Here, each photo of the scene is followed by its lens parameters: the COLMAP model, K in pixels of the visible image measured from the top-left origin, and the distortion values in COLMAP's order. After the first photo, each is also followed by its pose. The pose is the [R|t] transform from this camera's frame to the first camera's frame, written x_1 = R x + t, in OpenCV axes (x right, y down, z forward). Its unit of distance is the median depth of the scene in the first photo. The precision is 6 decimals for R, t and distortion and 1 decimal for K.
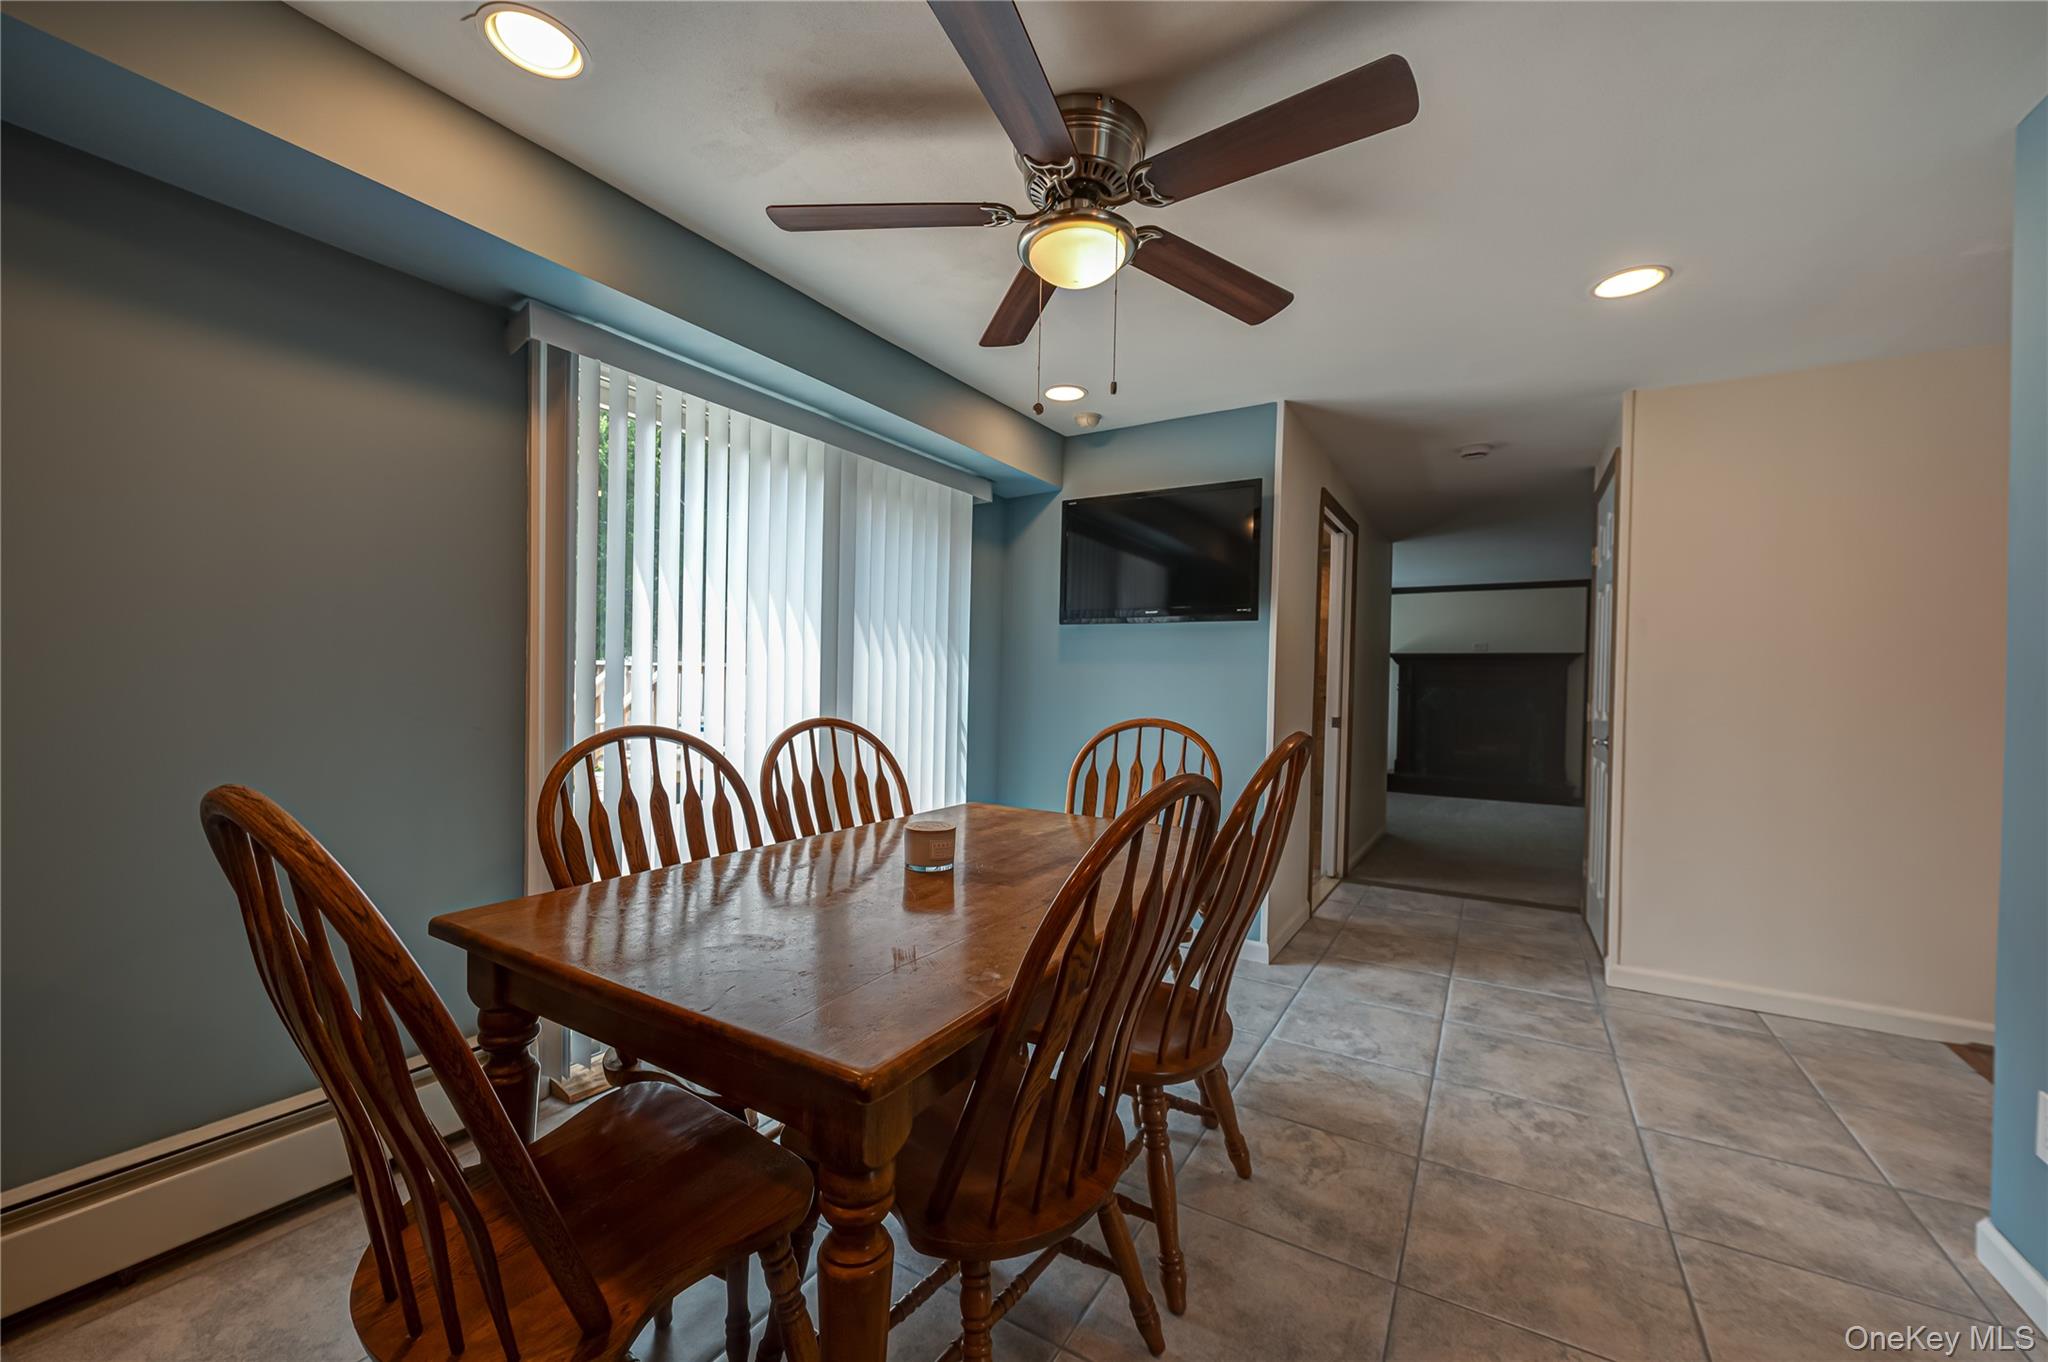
lens RADIAL K [[802.9, 0, 1006.9], [0, 802.9, 687.6], [0, 0, 1]] dist [0.002450, -0.001800]
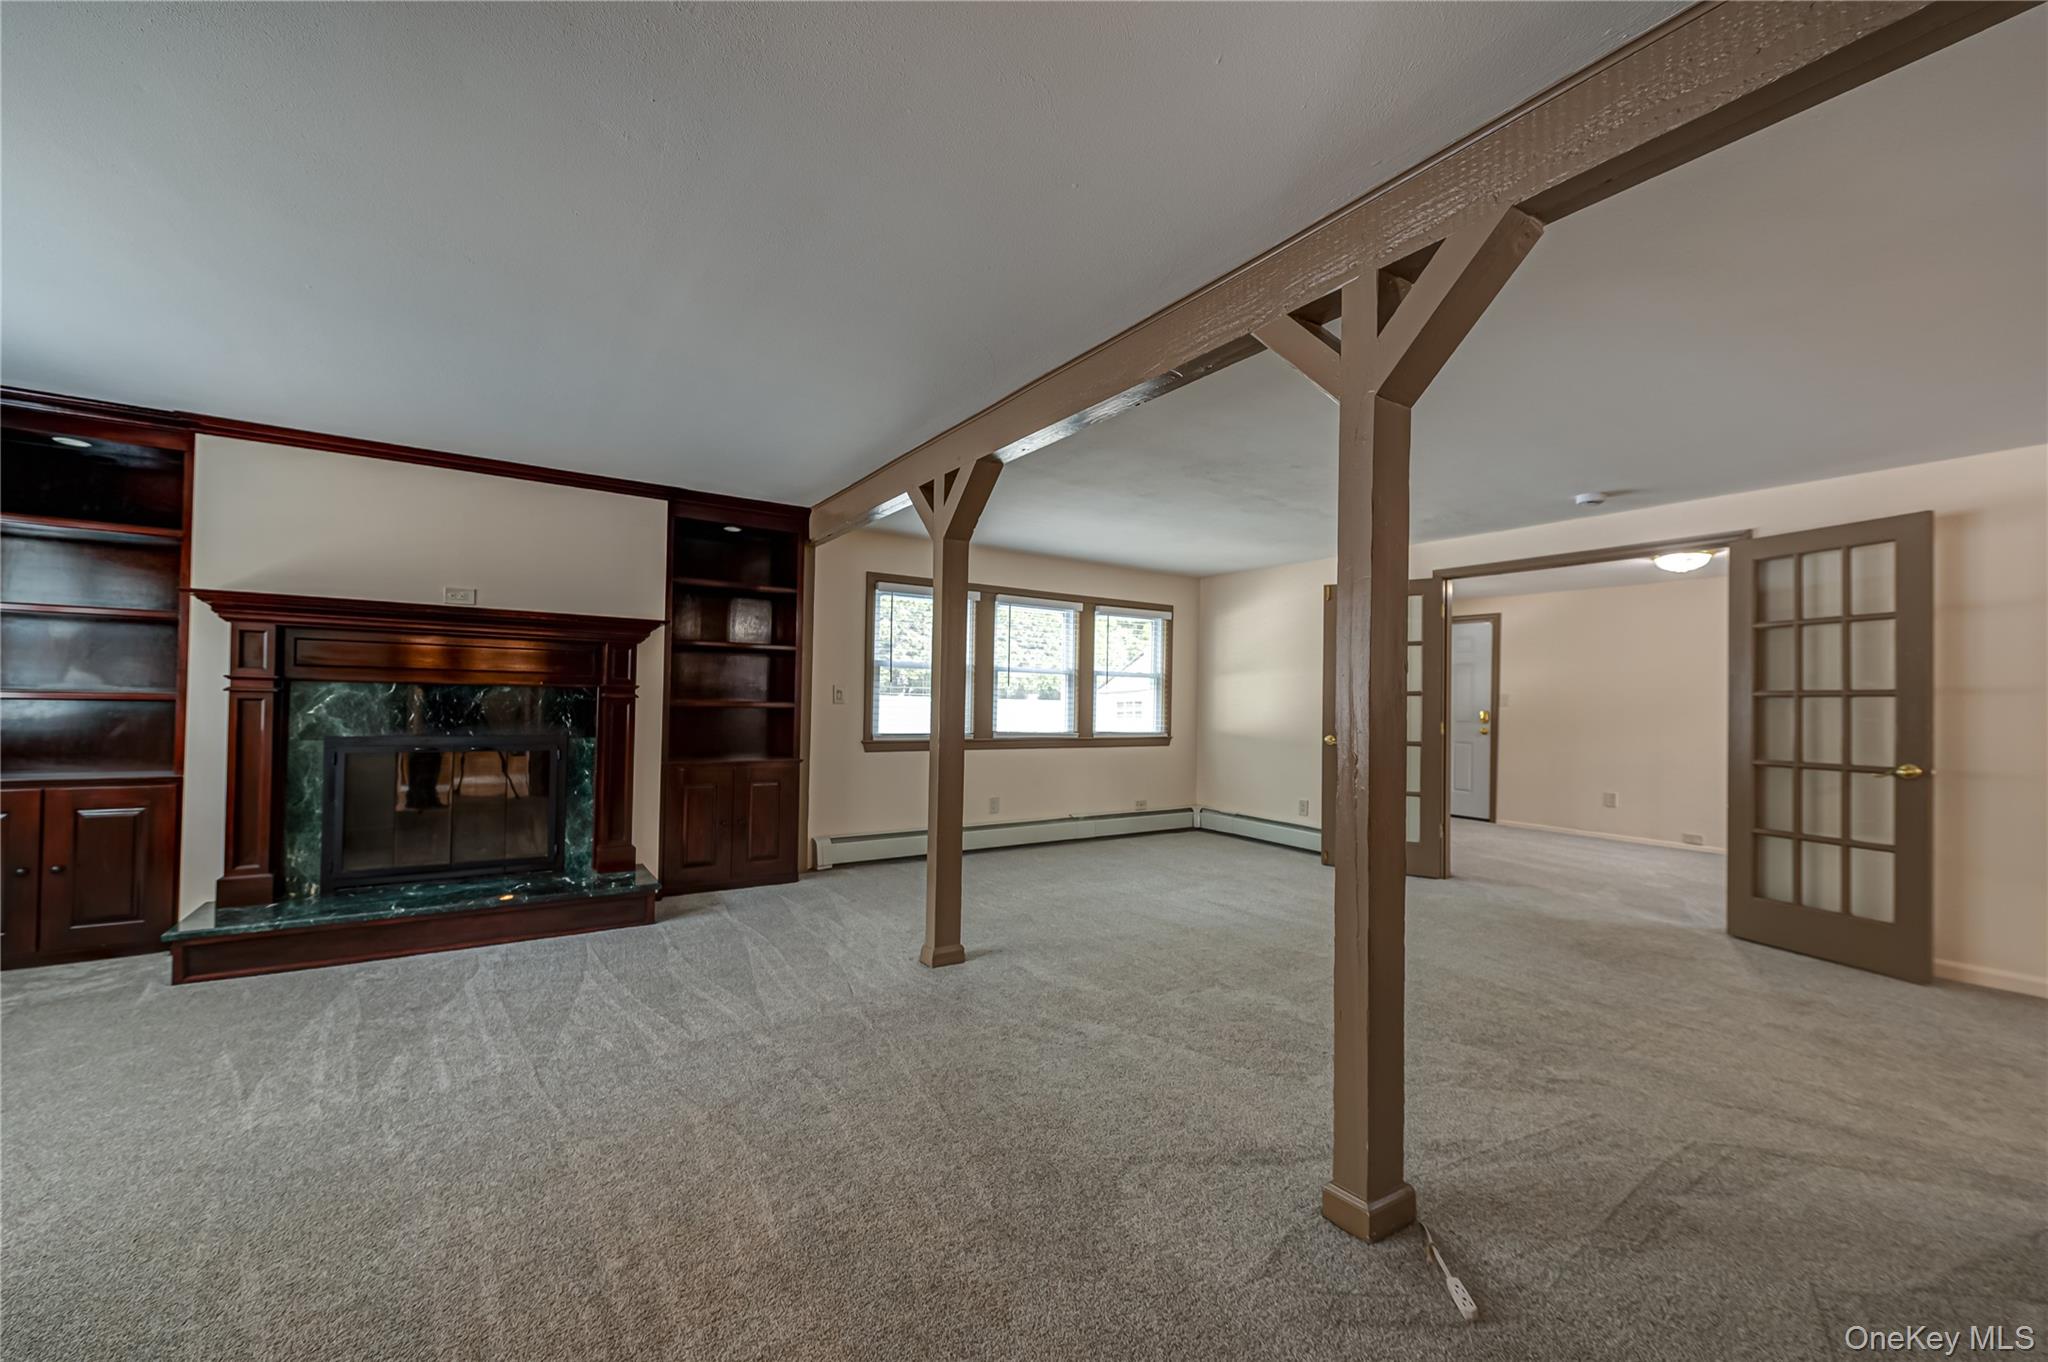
lens RADIAL K [[802.9, 0, 1023.7], [0, 802.9, 691.5], [0, 0, 1]] dist [0.002450, -0.001800]
pose [[0.419292, -0.003293, 0.907845, 0.309626], [-0.000690, 0.999992, 0.003946, 0.000879], [-0.907851, -0.002281, 0.419286, 0.523848]]
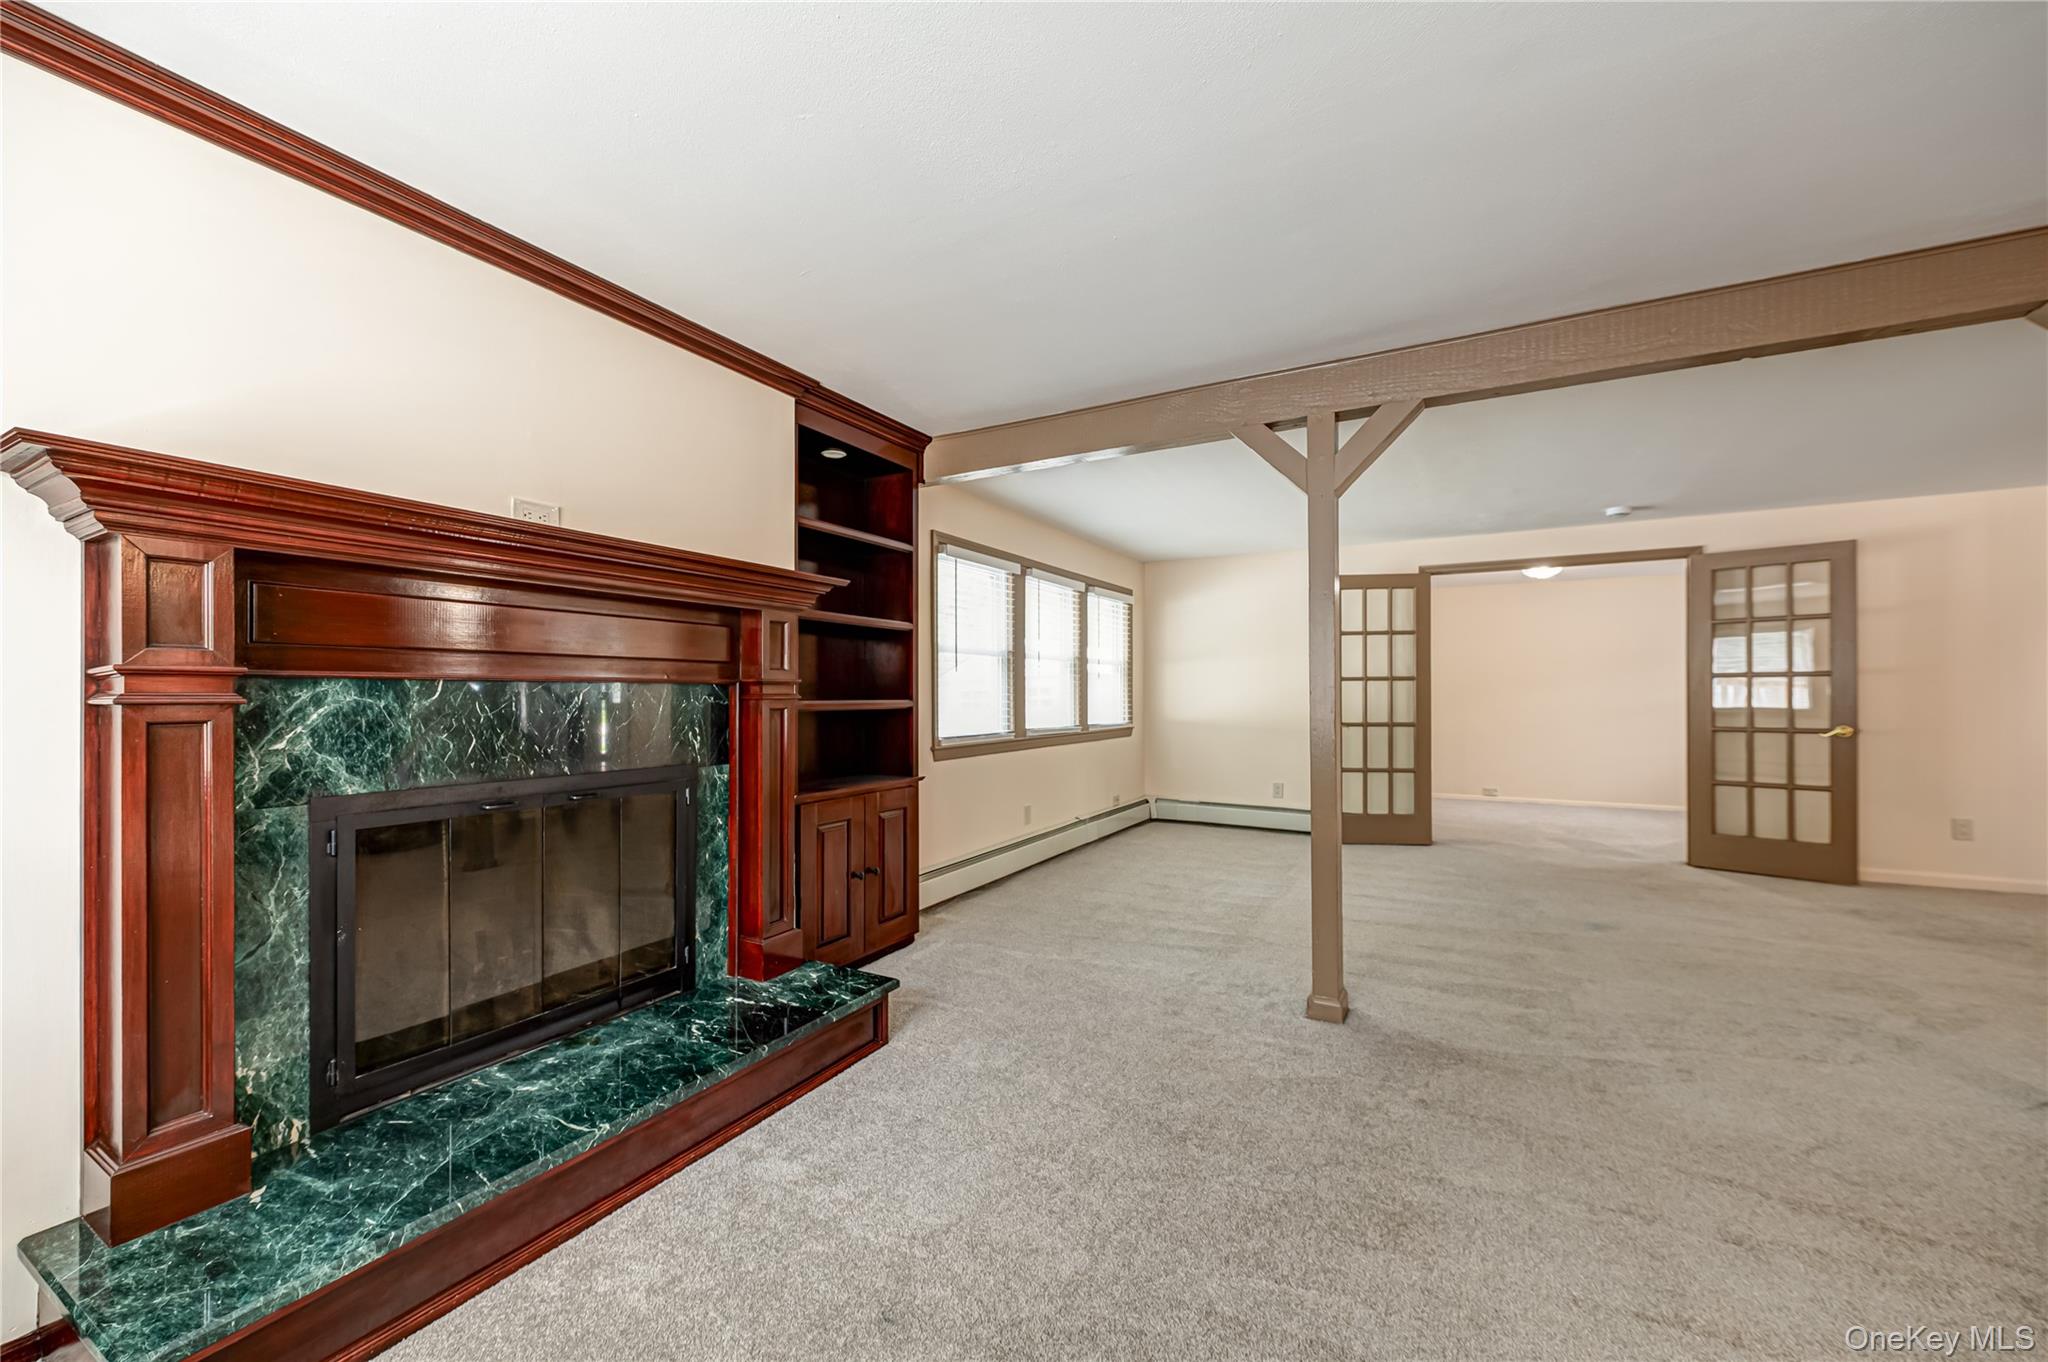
lens RADIAL K [[802.9, 0, 1020.7], [0, 802.9, 692.7], [0, 0, 1]] dist [0.002450, -0.001800]
pose [[-0.040005, -0.021952, 0.998958, 0.343232], [0.009526, 0.999705, 0.022350, -0.002295], [-0.999154, 0.010410, -0.039785, 0.940763]]
